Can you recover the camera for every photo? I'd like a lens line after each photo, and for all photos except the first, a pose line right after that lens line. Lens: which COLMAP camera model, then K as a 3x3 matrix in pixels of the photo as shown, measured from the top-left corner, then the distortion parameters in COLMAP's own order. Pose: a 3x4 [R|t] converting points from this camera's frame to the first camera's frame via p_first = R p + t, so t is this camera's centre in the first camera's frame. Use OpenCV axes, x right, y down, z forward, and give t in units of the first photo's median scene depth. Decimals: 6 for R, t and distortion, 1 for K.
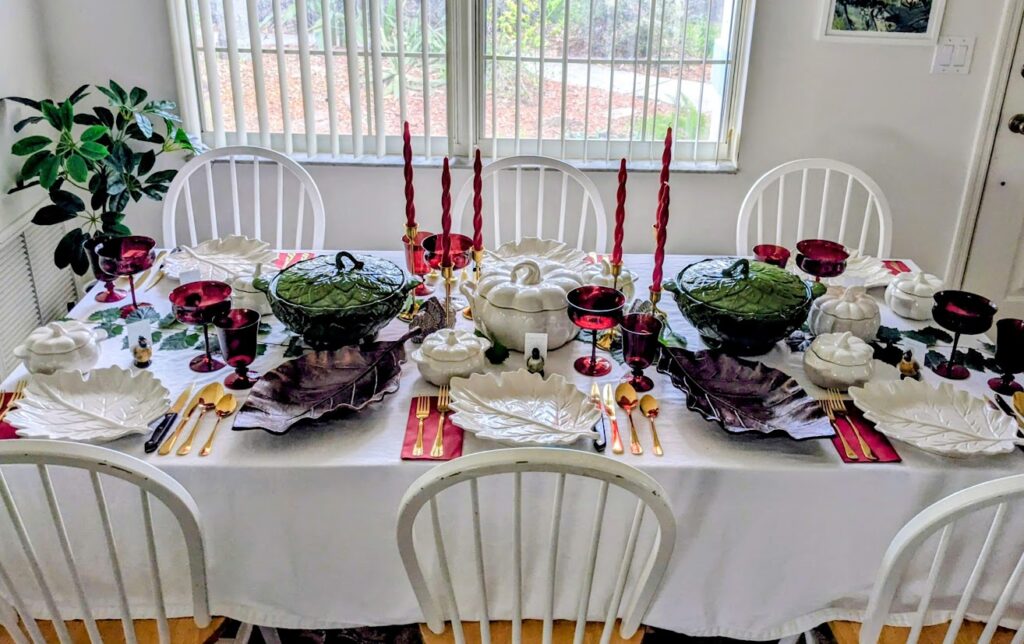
lens RADIAL K [[993.0, 0, 512.0], [0, 993.0, 322.0], [0, 0, 1]] dist [0.000814, 0.000029]
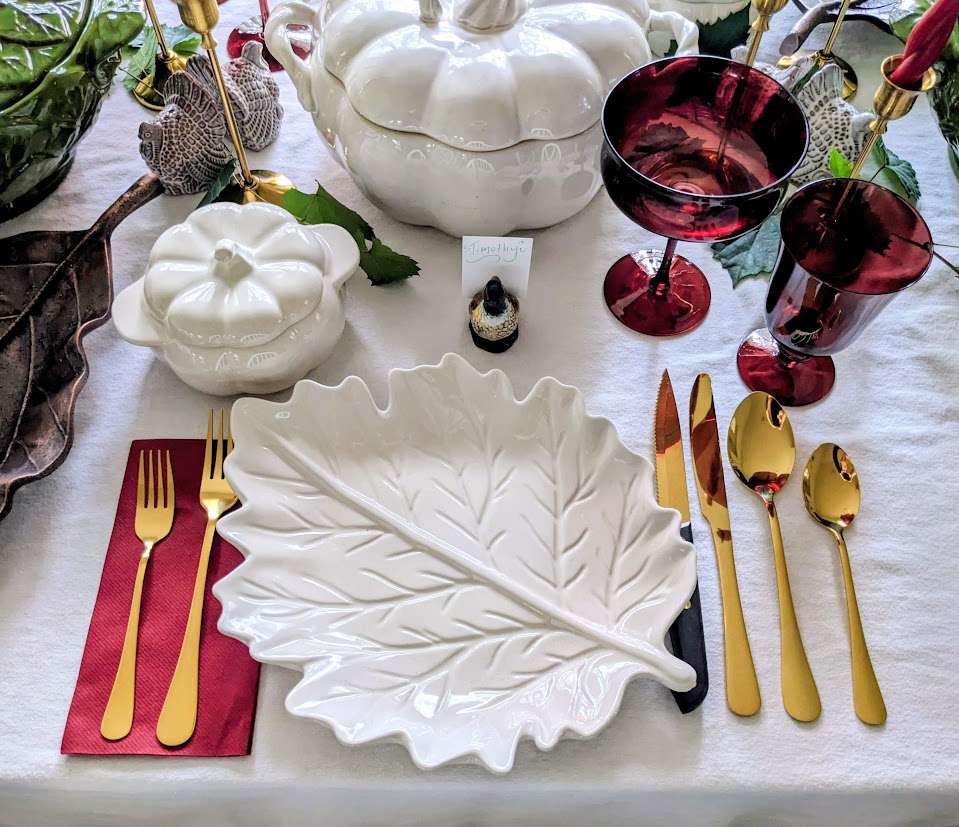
lens RADIAL K [[922.2, 0, 479.5], [0, 922.2, 413.5], [0, 0, 1]] dist [0.004029, 0.003869]
pose [[0.999981, 0.003953, -0.004690, 0.020919], [-0.000754, 0.838076, 0.545552, -0.105395], [0.006087, -0.545539, 0.838064, 0.734862]]
